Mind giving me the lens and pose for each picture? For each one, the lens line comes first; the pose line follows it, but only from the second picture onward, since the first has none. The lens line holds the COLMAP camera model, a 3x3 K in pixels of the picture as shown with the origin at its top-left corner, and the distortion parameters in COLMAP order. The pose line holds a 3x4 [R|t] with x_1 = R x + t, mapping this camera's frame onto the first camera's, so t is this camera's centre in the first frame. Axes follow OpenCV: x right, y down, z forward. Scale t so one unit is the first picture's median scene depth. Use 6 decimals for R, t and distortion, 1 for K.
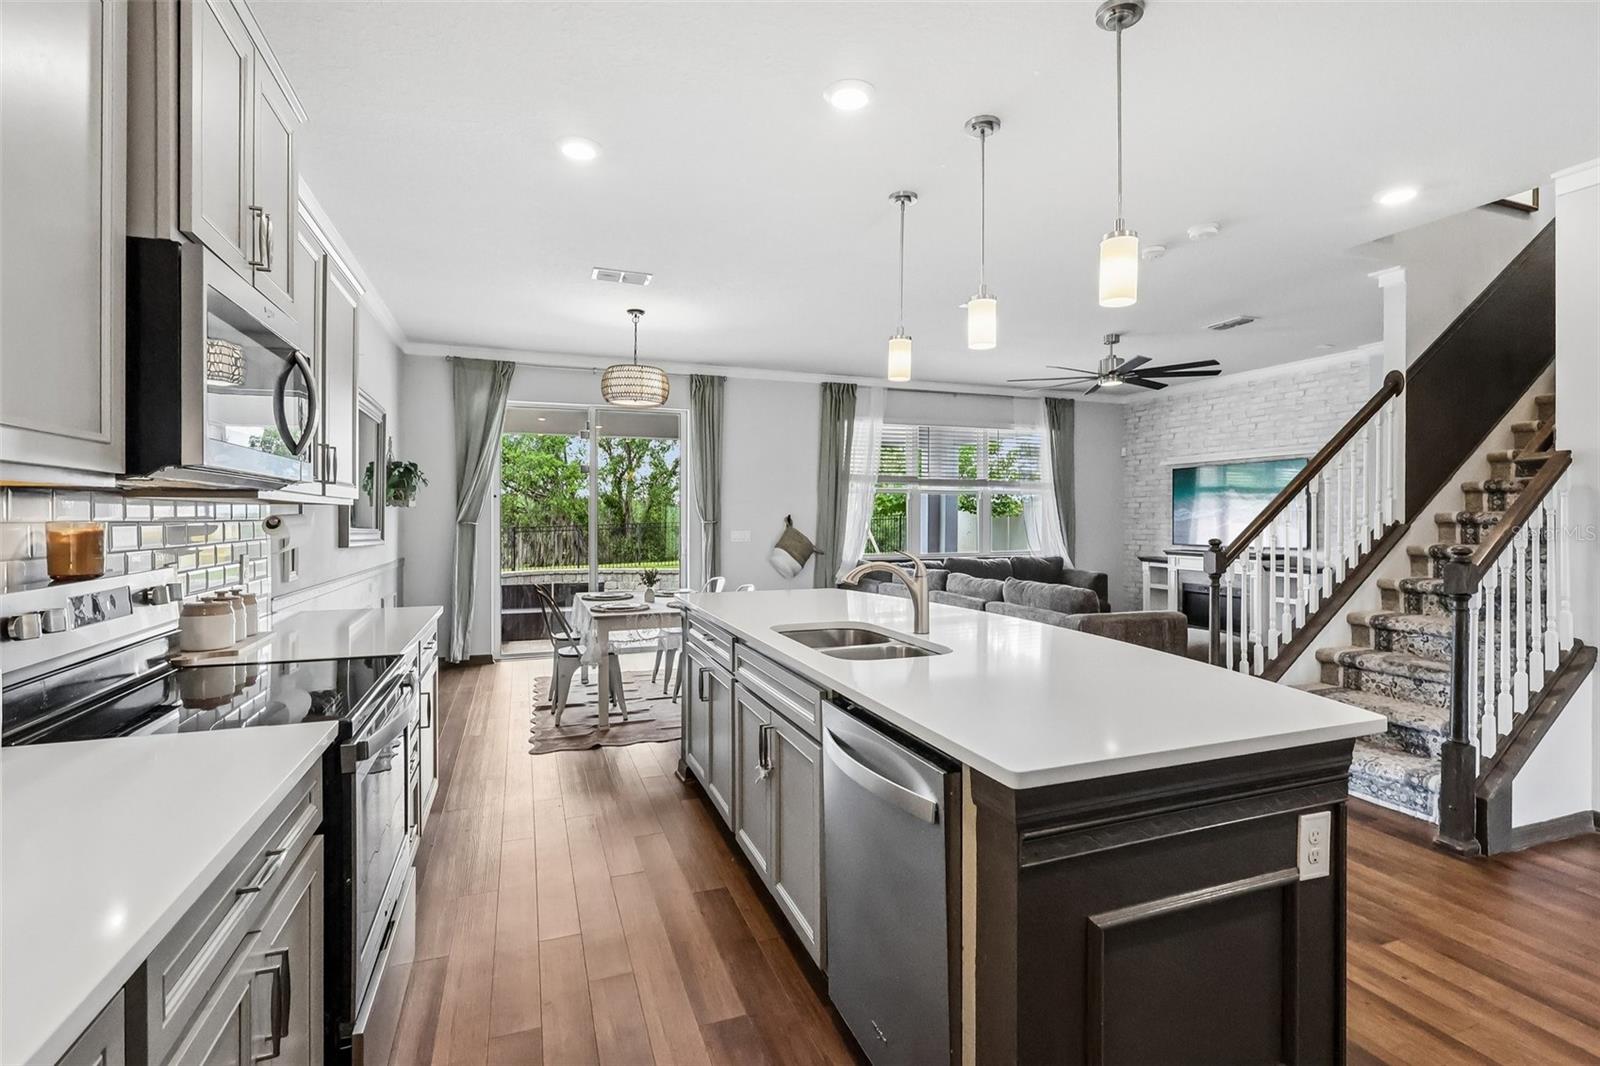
lens RADIAL K [[742.3, 0, 804.8], [0, 742.3, 519.8], [0, 0, 1]] dist [-0.005496, 0.002438]
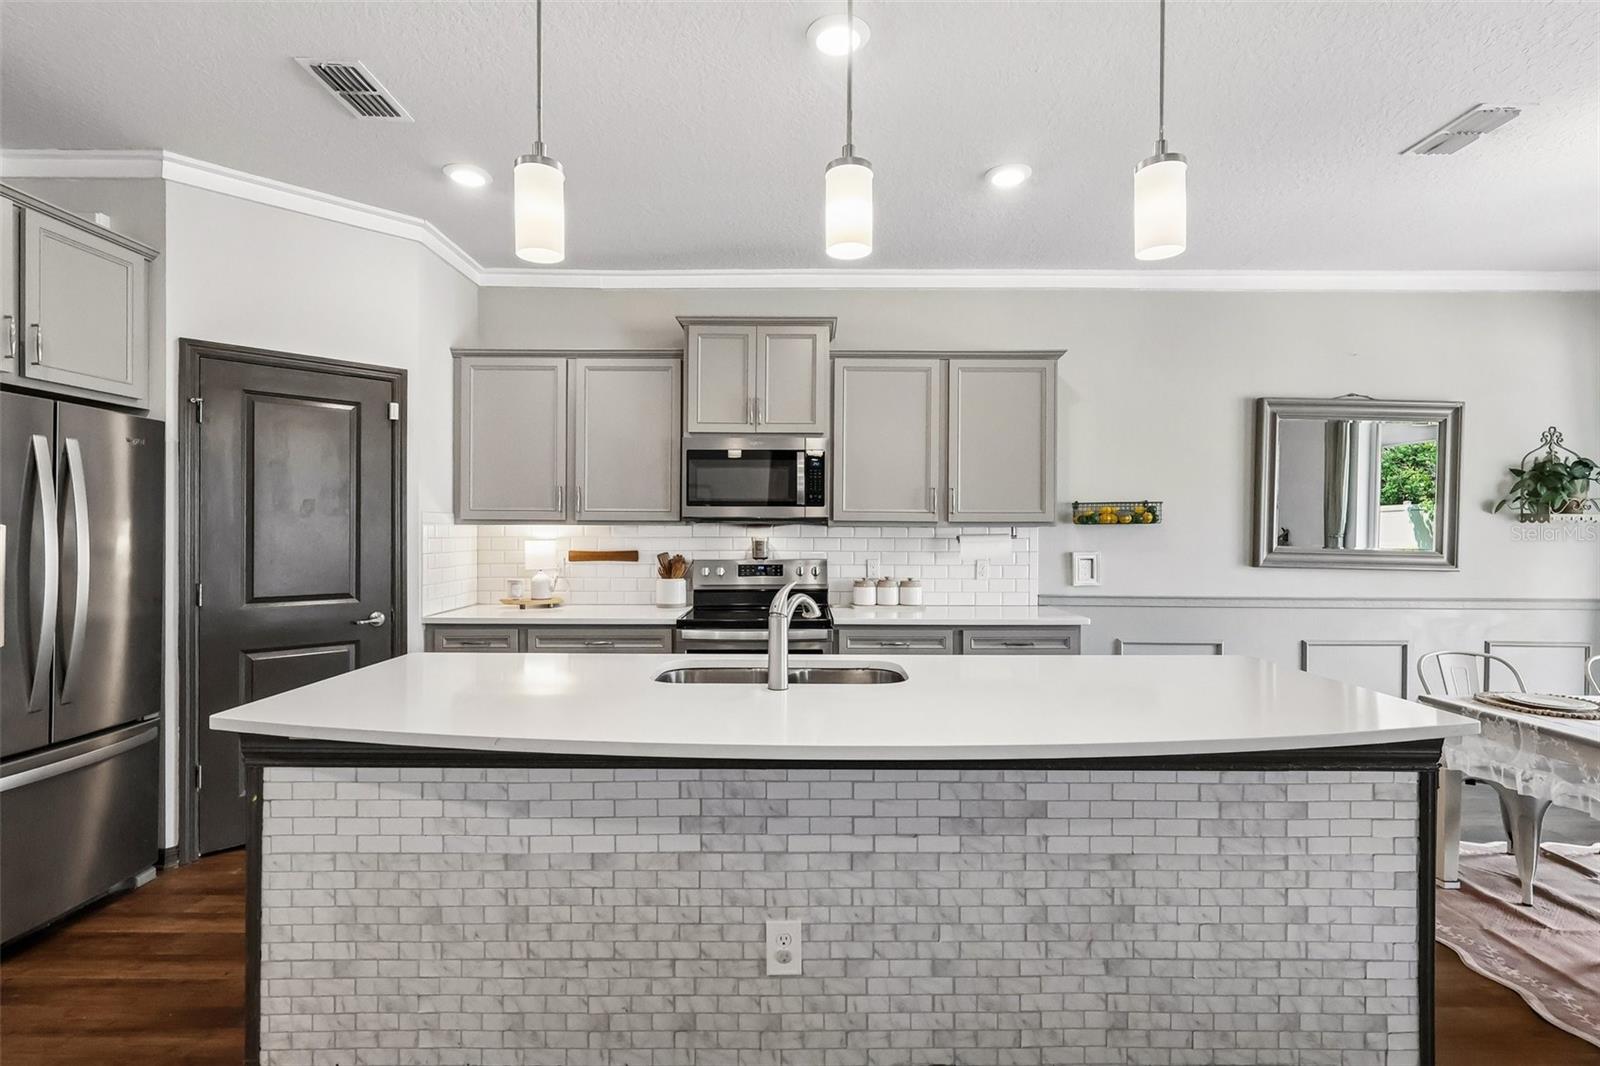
lens RADIAL K [[742.3, 0, 801.8], [0, 742.3, 529.3], [0, 0, 1]] dist [-0.005496, 0.002438]
pose [[-0.345725, 0.000184, -0.938336, 0.302829], [-0.007864, 0.999964, 0.003093, -0.007338], [0.938303, 0.008449, -0.345711, 0.448917]]
